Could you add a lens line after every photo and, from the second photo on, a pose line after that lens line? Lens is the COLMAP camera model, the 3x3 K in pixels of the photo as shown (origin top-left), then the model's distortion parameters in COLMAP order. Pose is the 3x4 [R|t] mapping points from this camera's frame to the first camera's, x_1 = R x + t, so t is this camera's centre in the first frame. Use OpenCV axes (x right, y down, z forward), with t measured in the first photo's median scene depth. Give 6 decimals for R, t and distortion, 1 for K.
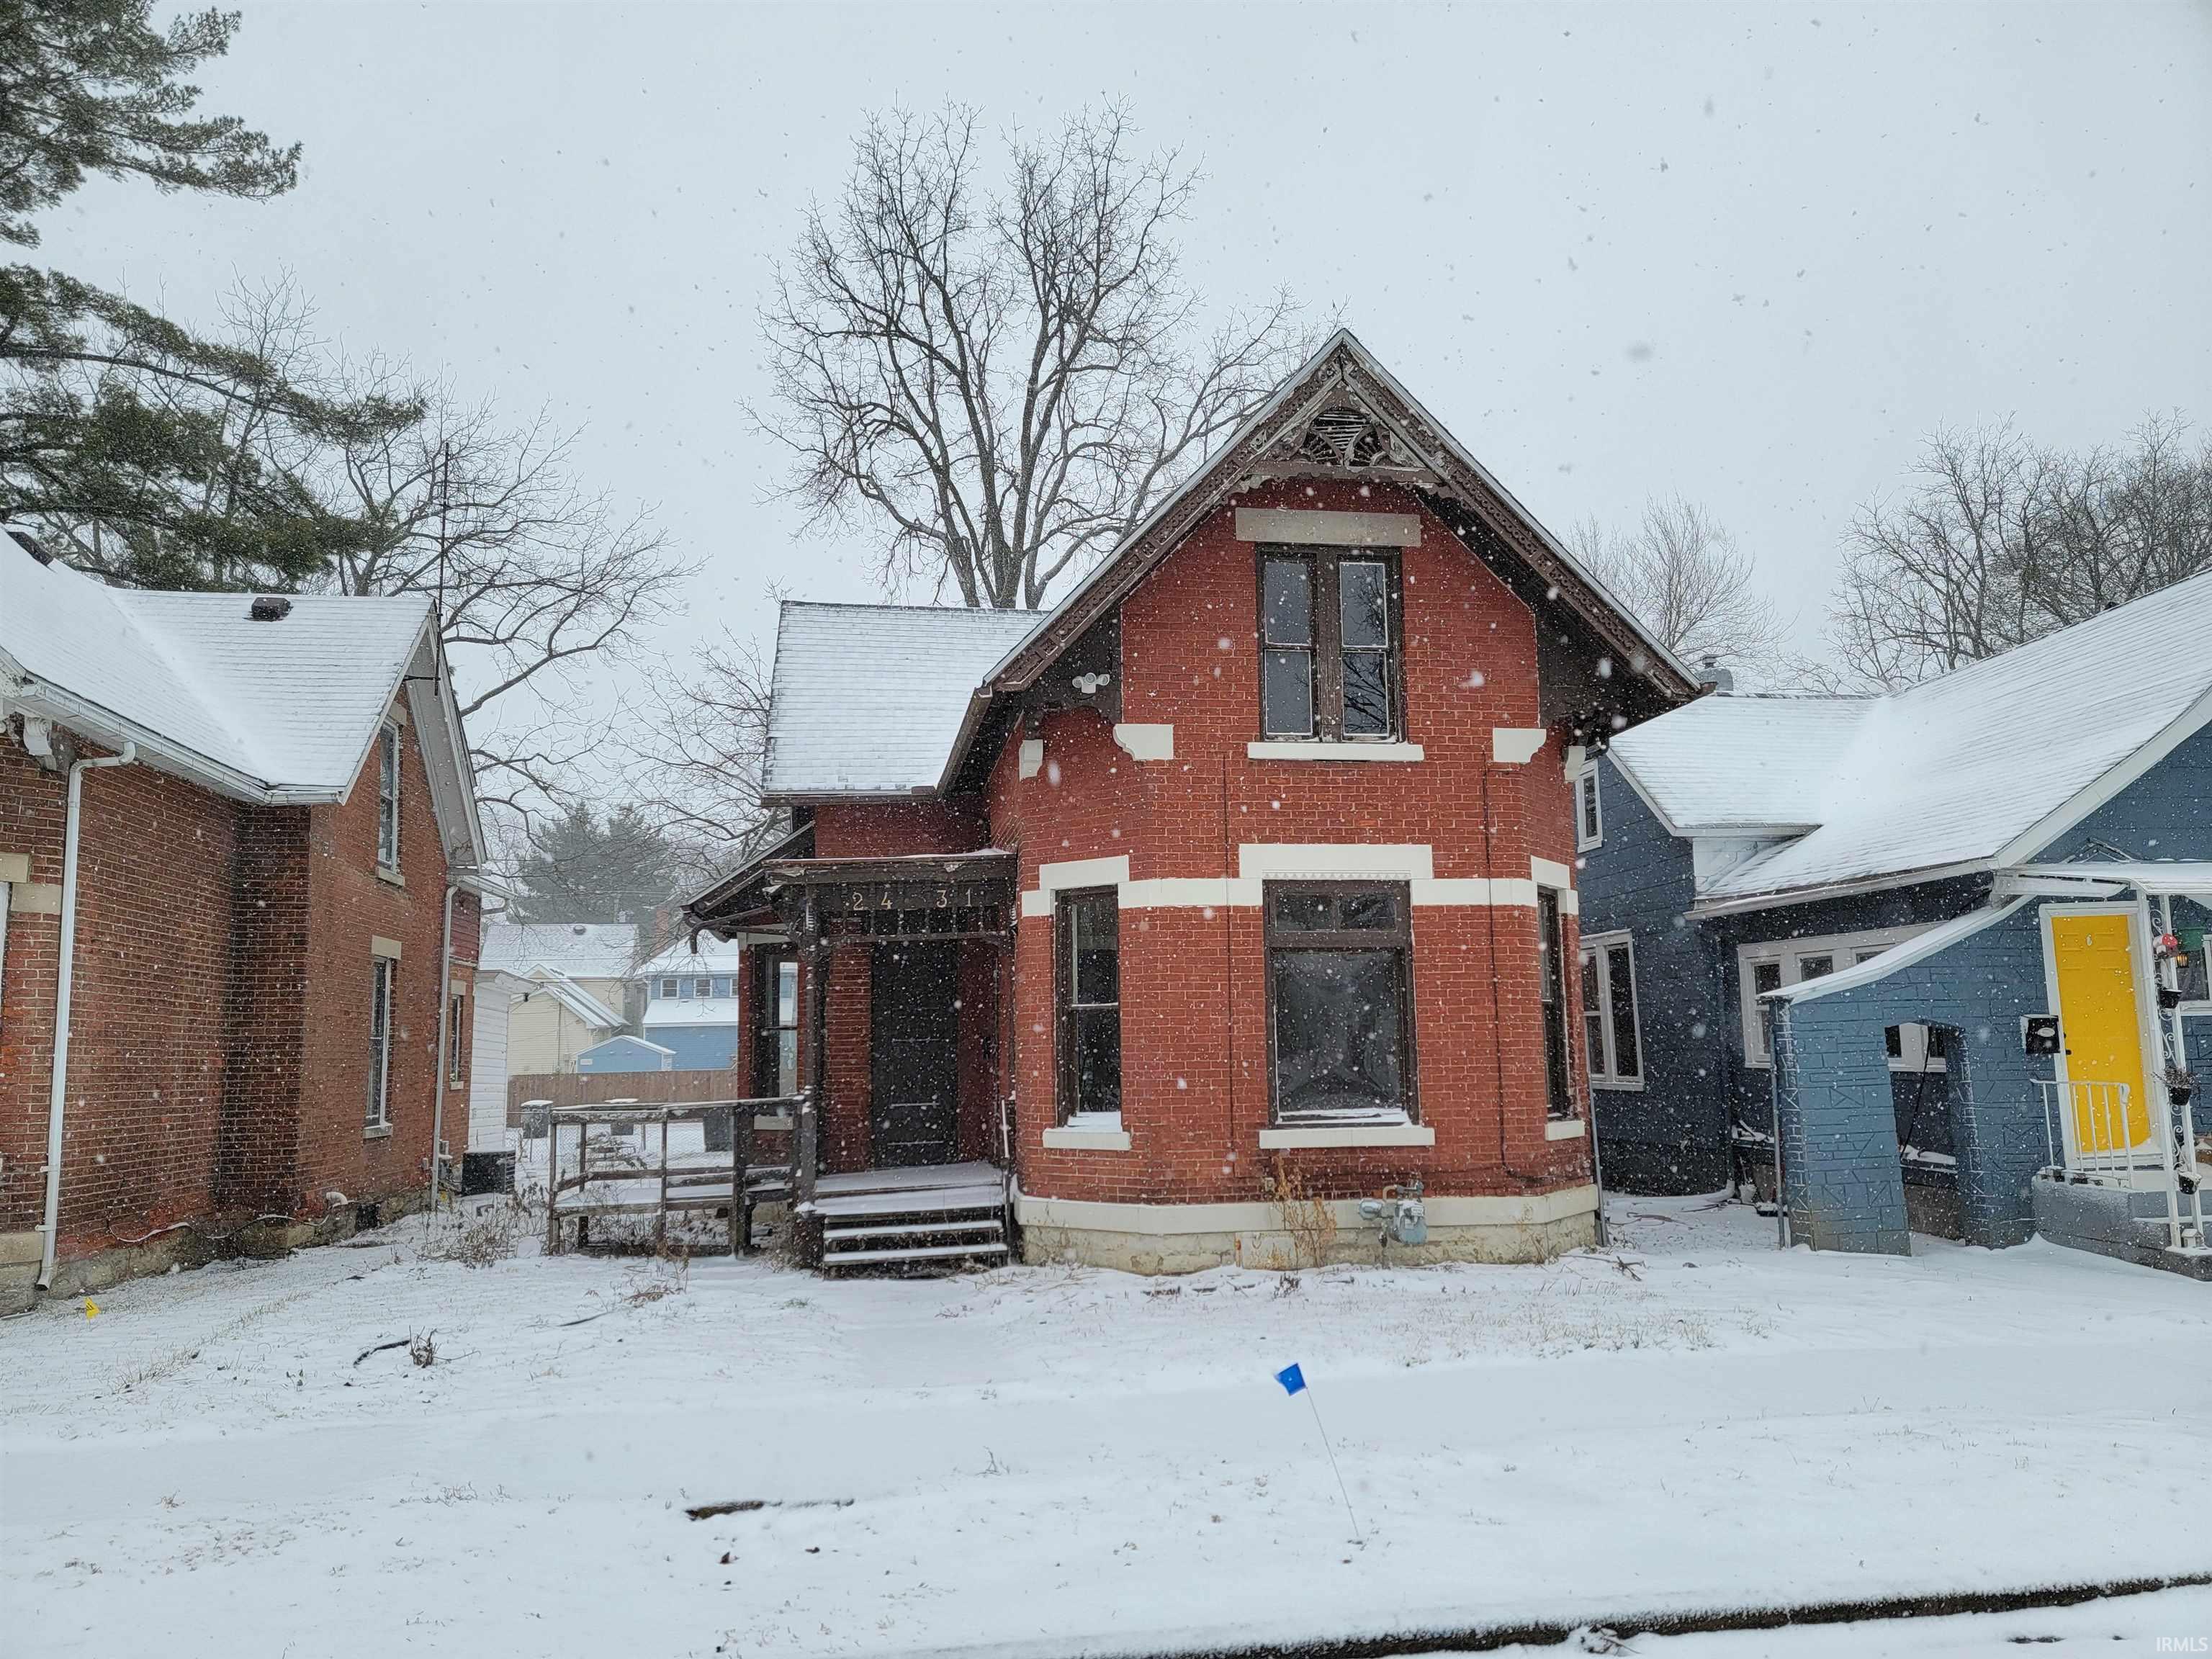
lens RADIAL K [[1512.7, 0, 1114.4], [0, 1512.7, 880.7], [0, 0, 1]] dist [0.081831, -0.000413]
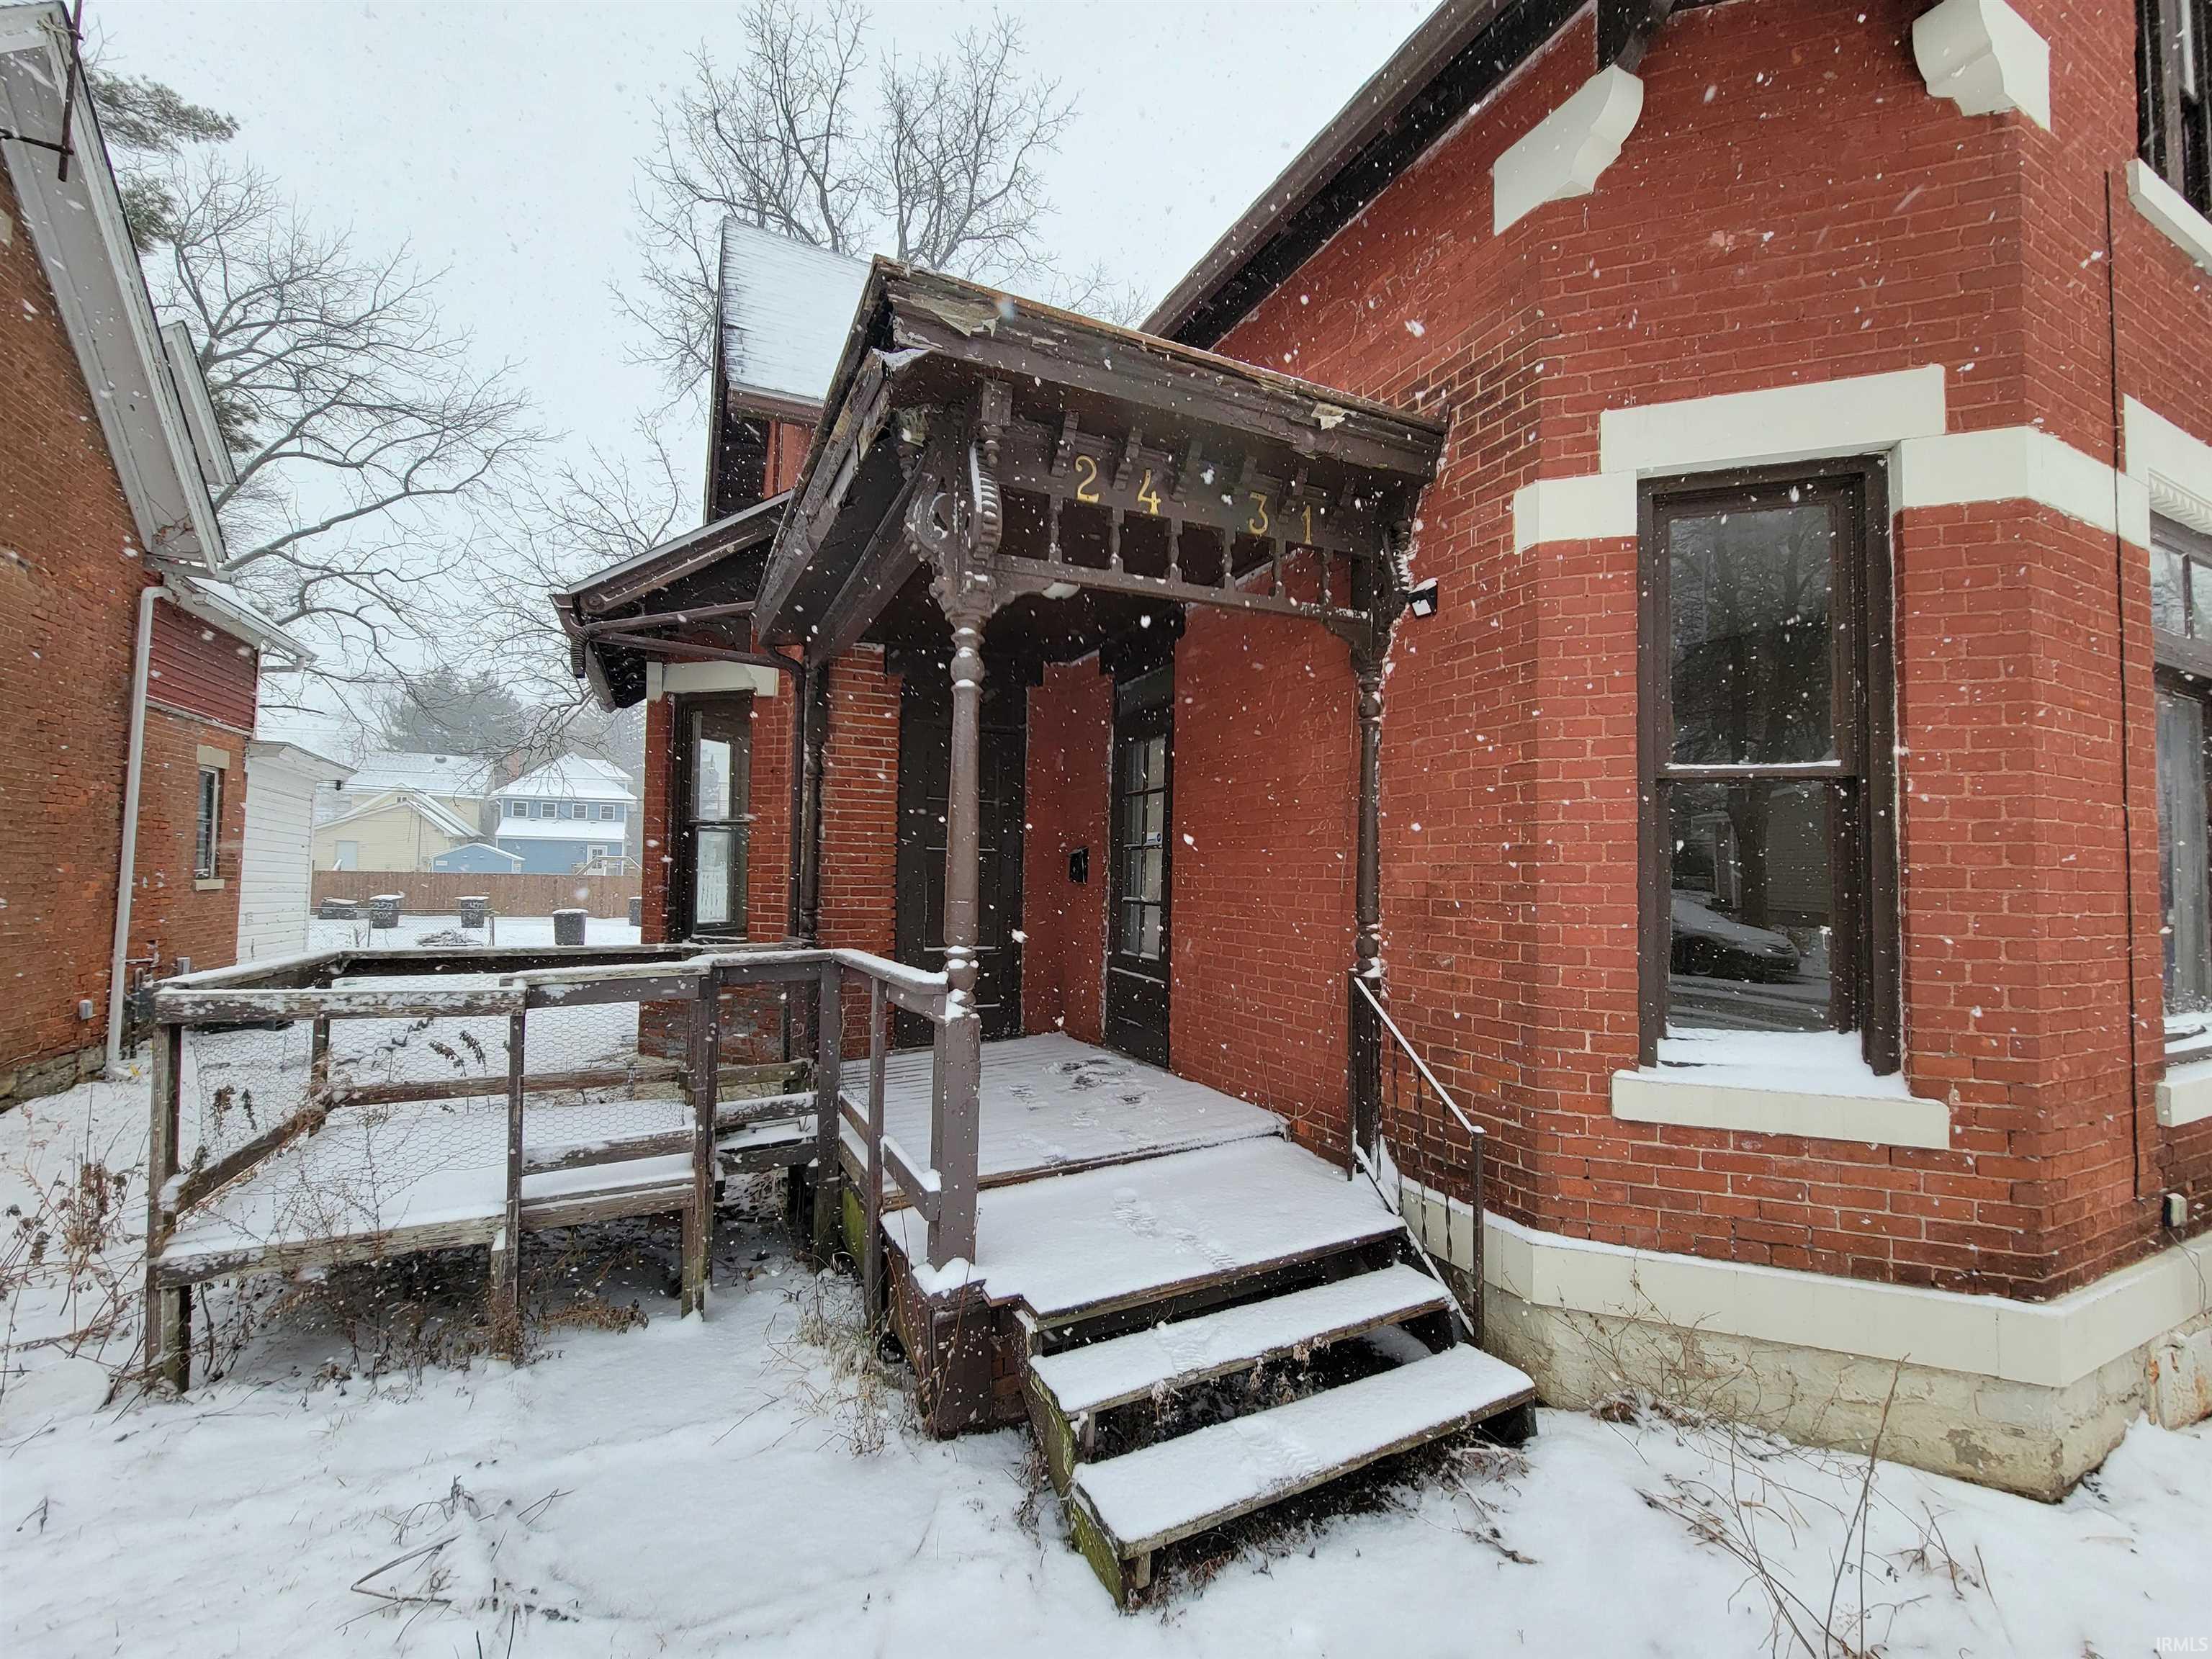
lens RADIAL K [[907.1, 0, 1112.0], [0, 907.1, 841.5], [0, 0, 1]] dist [-0.007774, 0.003497]
pose [[0.955049, 0.044330, 0.293115, -0.127309], [-0.066239, 0.995669, 0.065242, 0.051054], [-0.288953, -0.081725, 0.953848, 0.428662]]
